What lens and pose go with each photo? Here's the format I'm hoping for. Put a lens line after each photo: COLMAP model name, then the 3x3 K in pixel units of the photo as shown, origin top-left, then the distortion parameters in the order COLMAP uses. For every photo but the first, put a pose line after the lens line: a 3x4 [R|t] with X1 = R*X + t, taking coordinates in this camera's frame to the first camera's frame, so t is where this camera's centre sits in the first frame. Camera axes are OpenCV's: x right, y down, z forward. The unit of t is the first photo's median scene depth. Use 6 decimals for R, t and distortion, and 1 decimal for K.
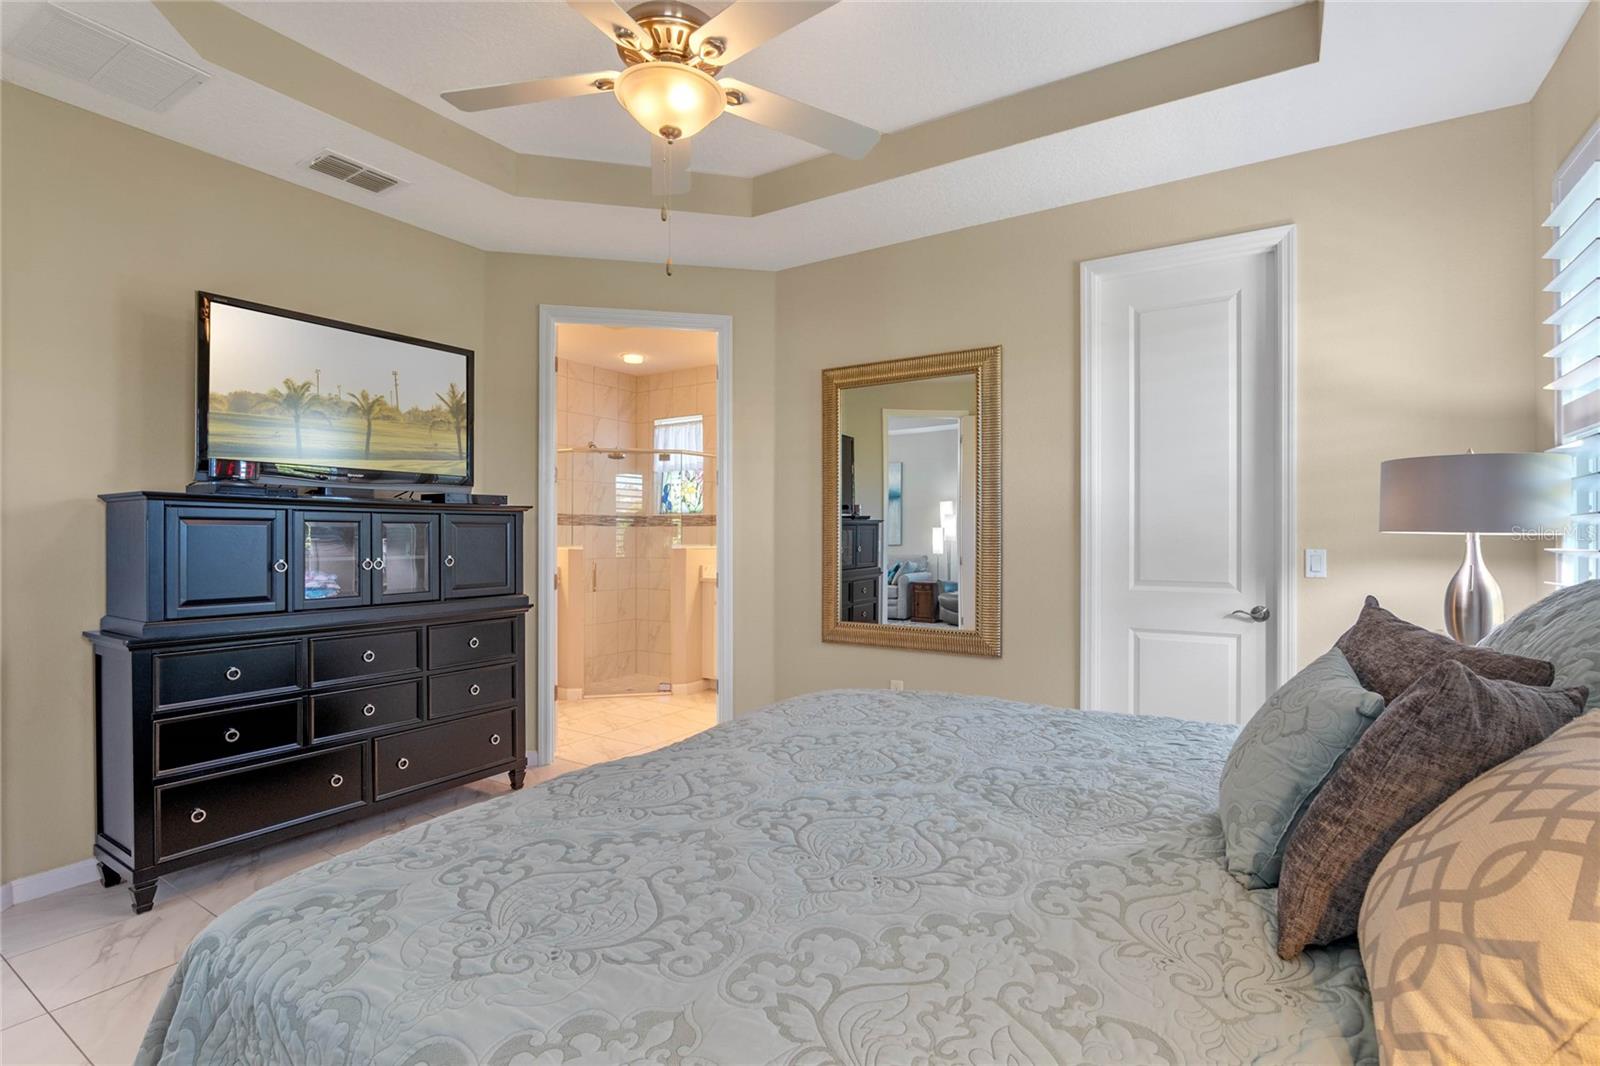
lens RADIAL K [[742.5, 0, 806.6], [0, 742.5, 533.2], [0, 0, 1]] dist [-0.026358, 0.008694]
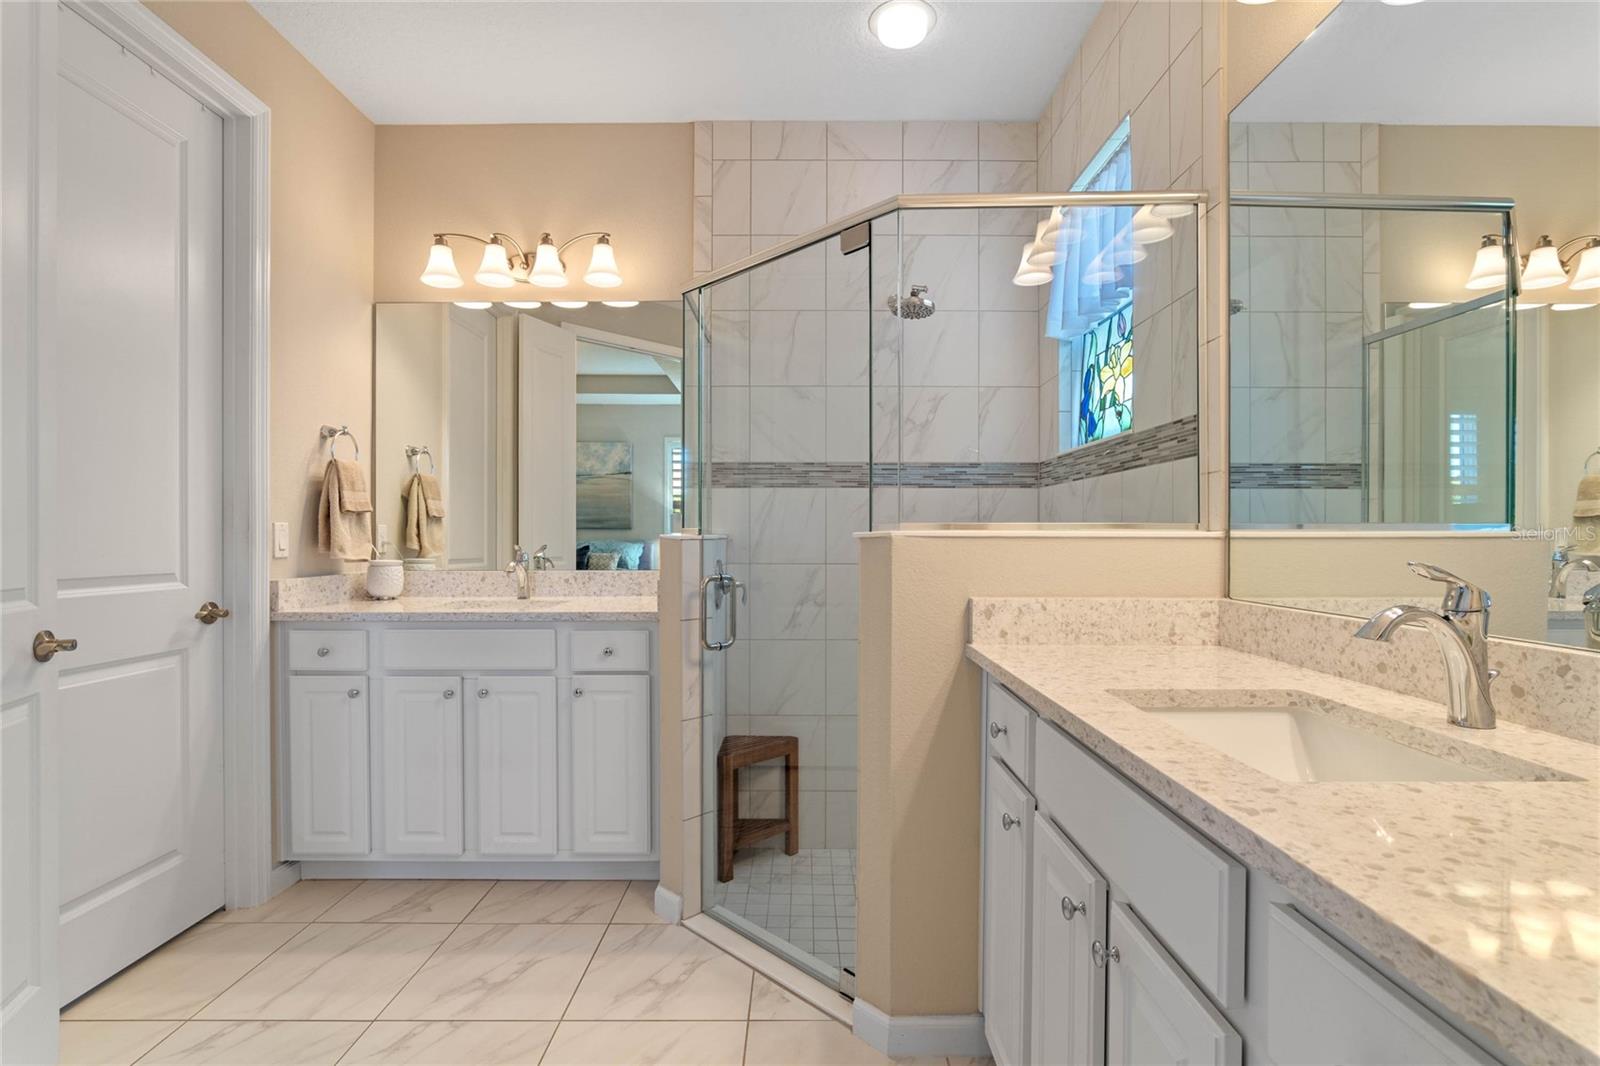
lens RADIAL K [[746.5, 0, 804.7], [0, 746.5, 542.1], [0, 0, 1]] dist [-0.019021, 0.000464]
pose [[0.536831, 0.004512, -0.843678, 0.049715], [0.005471, 0.999946, 0.008829, 0.017506], [0.843672, -0.009355, 0.536778, 0.708593]]
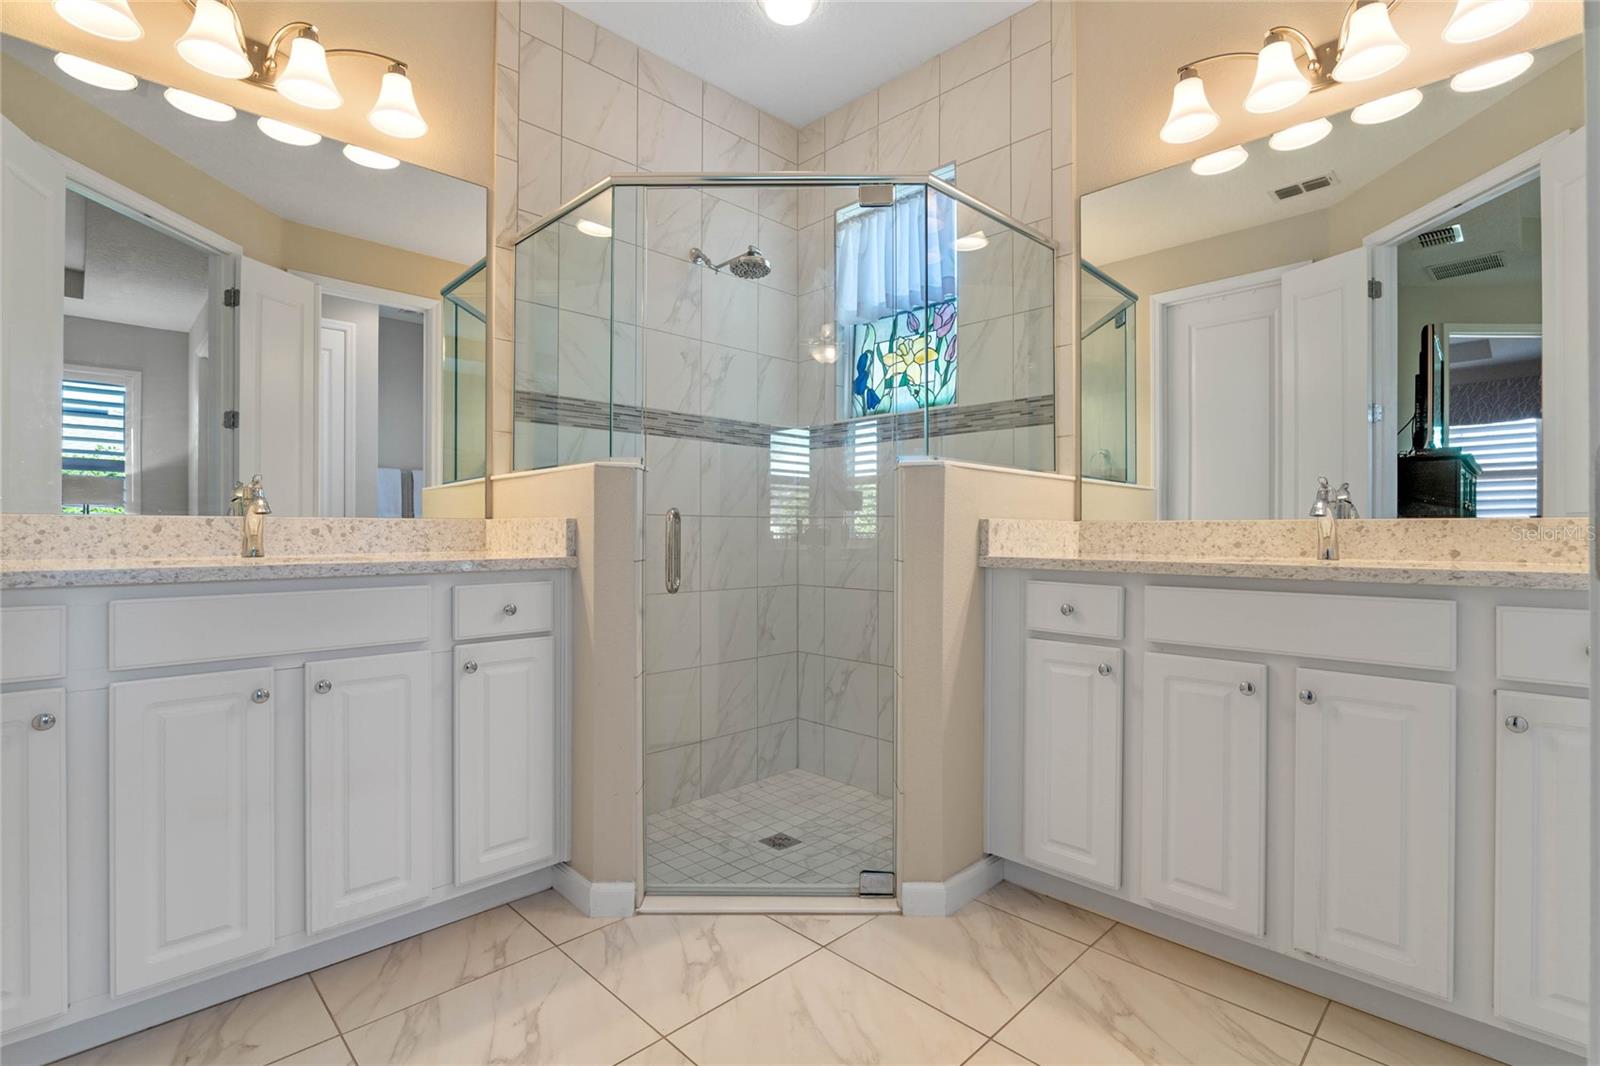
lens RADIAL K [[742.5, 0, 806.6], [0, 742.5, 533.2], [0, 0, 1]] dist [-0.026358, 0.008694]
pose [[0.975559, -0.000145, -0.219738, -0.129400], [0.001351, 0.999985, 0.005339, 0.042207], [0.219734, -0.005505, 0.975544, 0.578510]]
